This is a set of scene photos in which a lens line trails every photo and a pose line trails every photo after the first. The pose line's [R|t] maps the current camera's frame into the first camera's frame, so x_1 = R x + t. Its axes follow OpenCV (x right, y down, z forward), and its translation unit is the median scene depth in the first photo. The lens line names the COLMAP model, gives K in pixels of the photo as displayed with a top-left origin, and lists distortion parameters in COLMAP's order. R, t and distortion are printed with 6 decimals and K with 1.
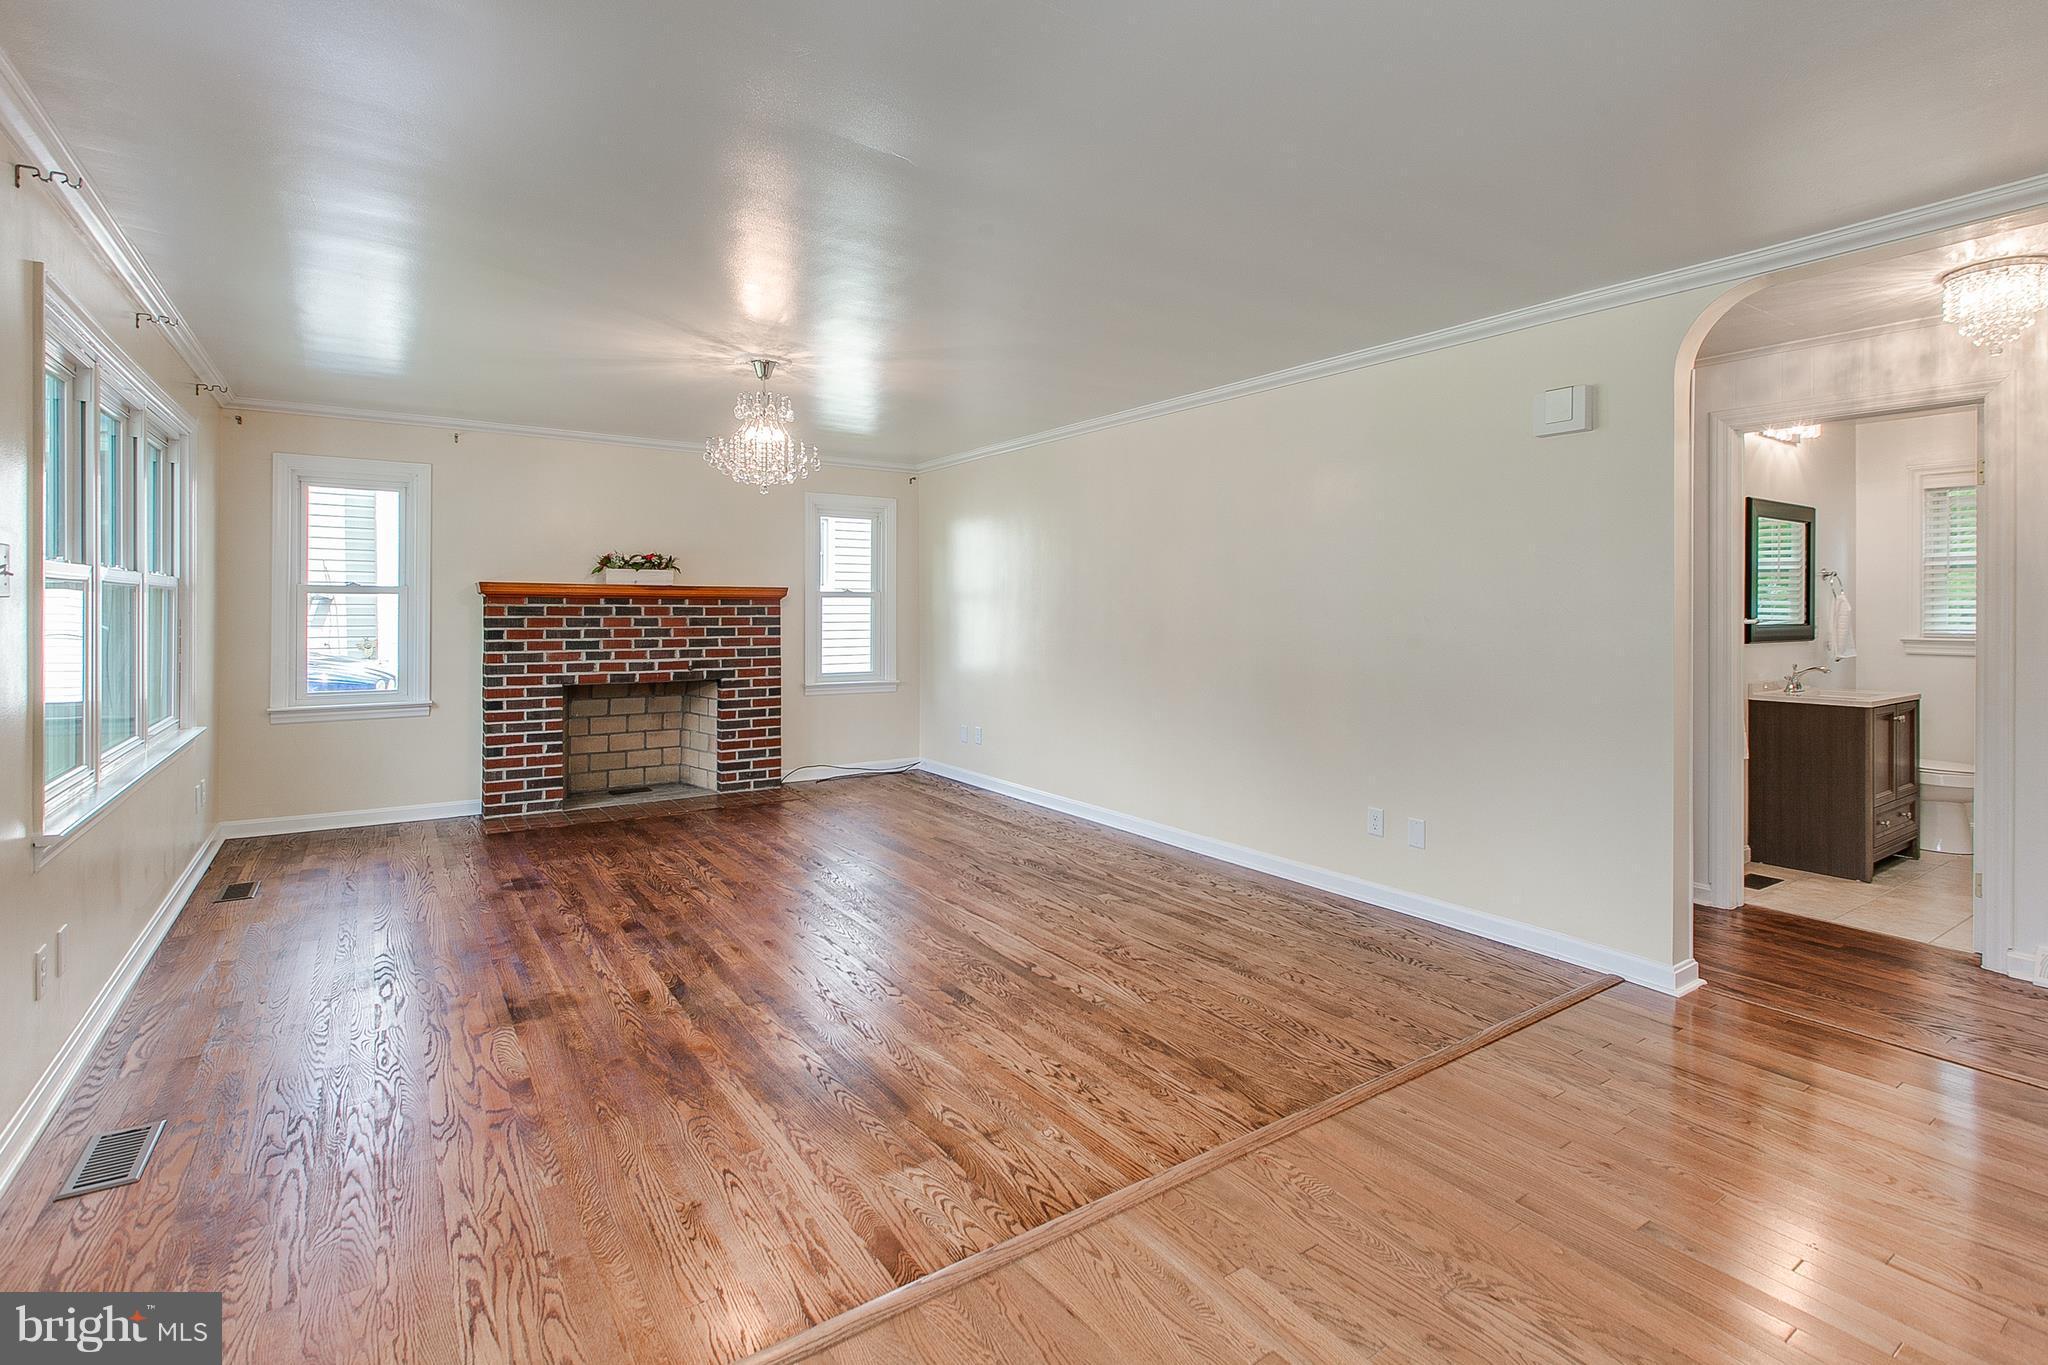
lens RADIAL K [[957.2, 0, 1020.2], [0, 957.2, 597.9], [0, 0, 1]] dist [-0.001151, -0.000421]
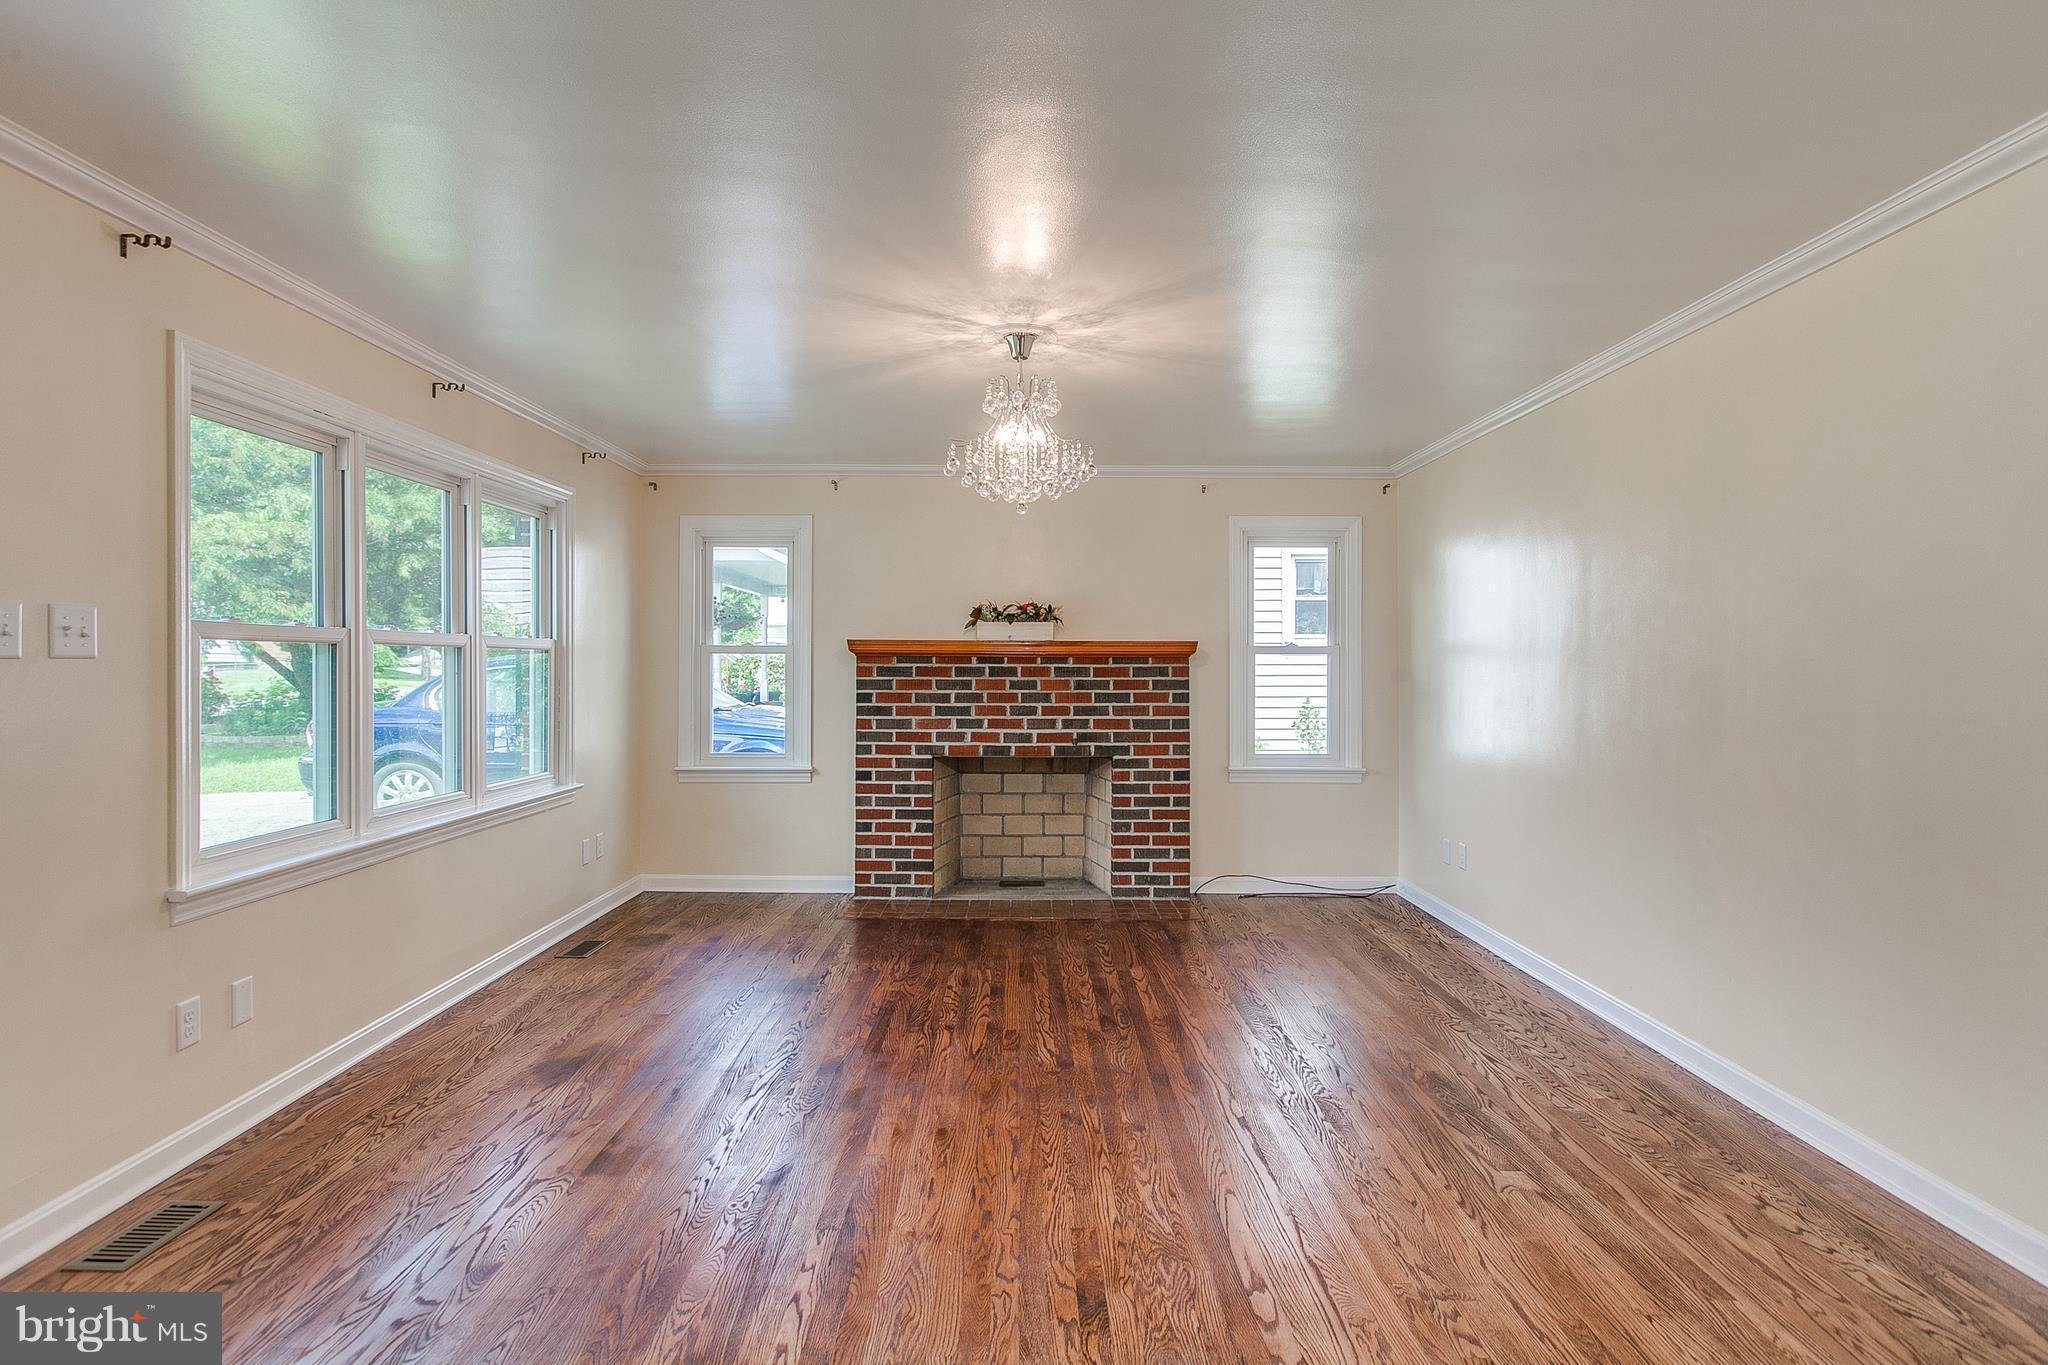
lens RADIAL K [[1095.5, 0, 1021.1], [0, 1095.5, 663.7], [0, 0, 1]] dist [0.001199, 0.000490]
pose [[0.826613, -0.003427, -0.562760, 0.149095], [0.007115, 0.999965, 0.004362, 0.002538], [0.562726, -0.007610, 0.826609, 0.210396]]
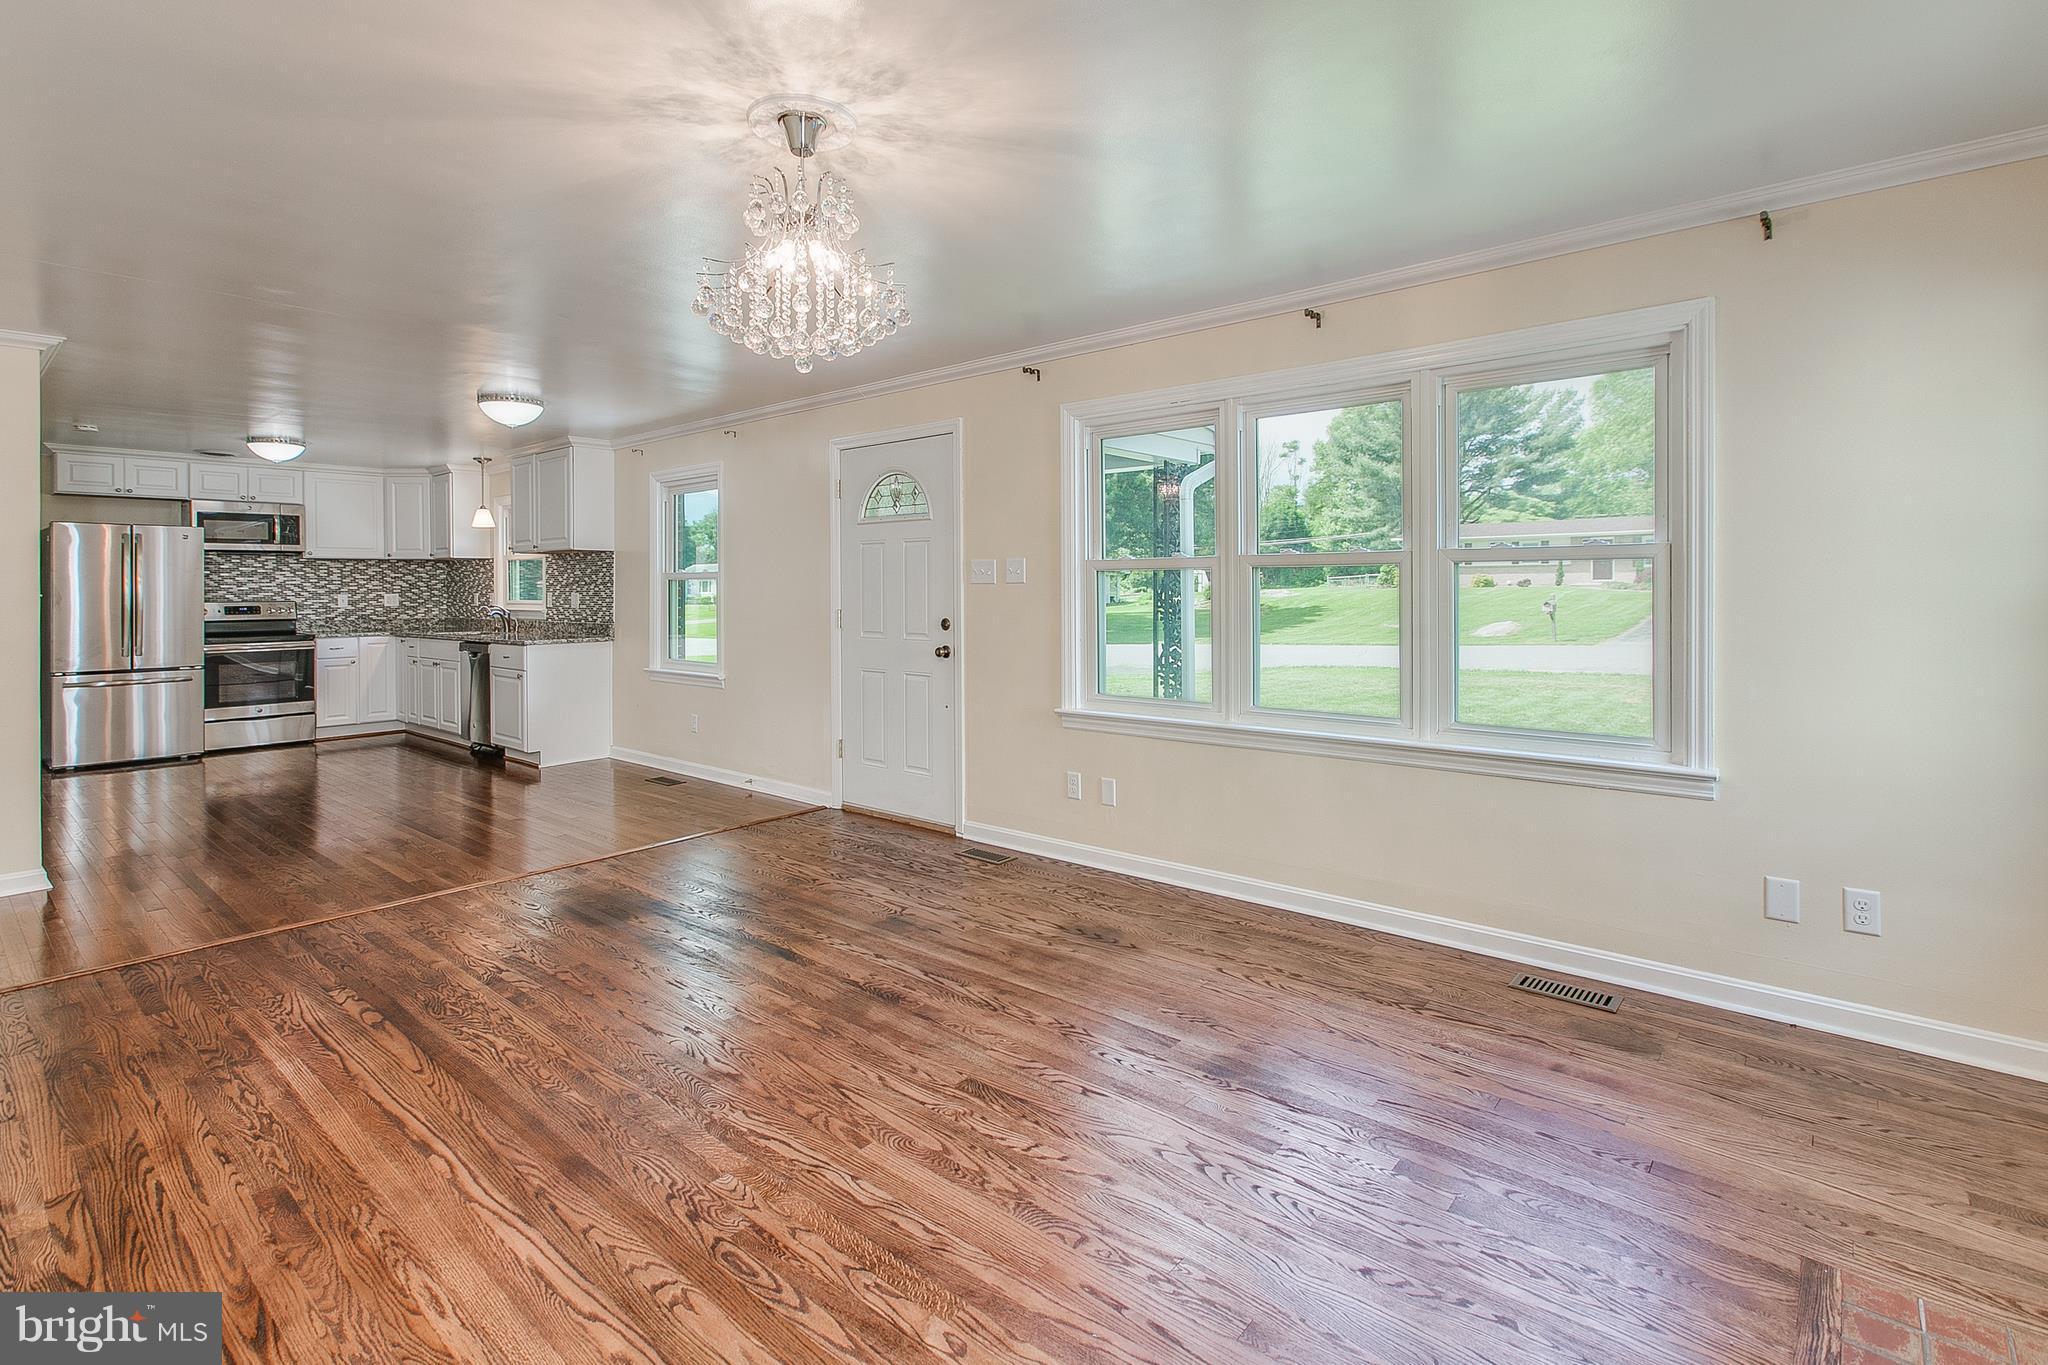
lens RADIAL K [[957.2, 0, 1020.2], [0, 957.2, 597.9], [0, 0, 1]] dist [-0.001151, -0.000421]
pose [[-0.964308, 0.003172, -0.264765, -0.171063], [0.002646, 0.999994, 0.002345, 0.008945], [0.264771, 0.001561, -0.964310, 1.085874]]
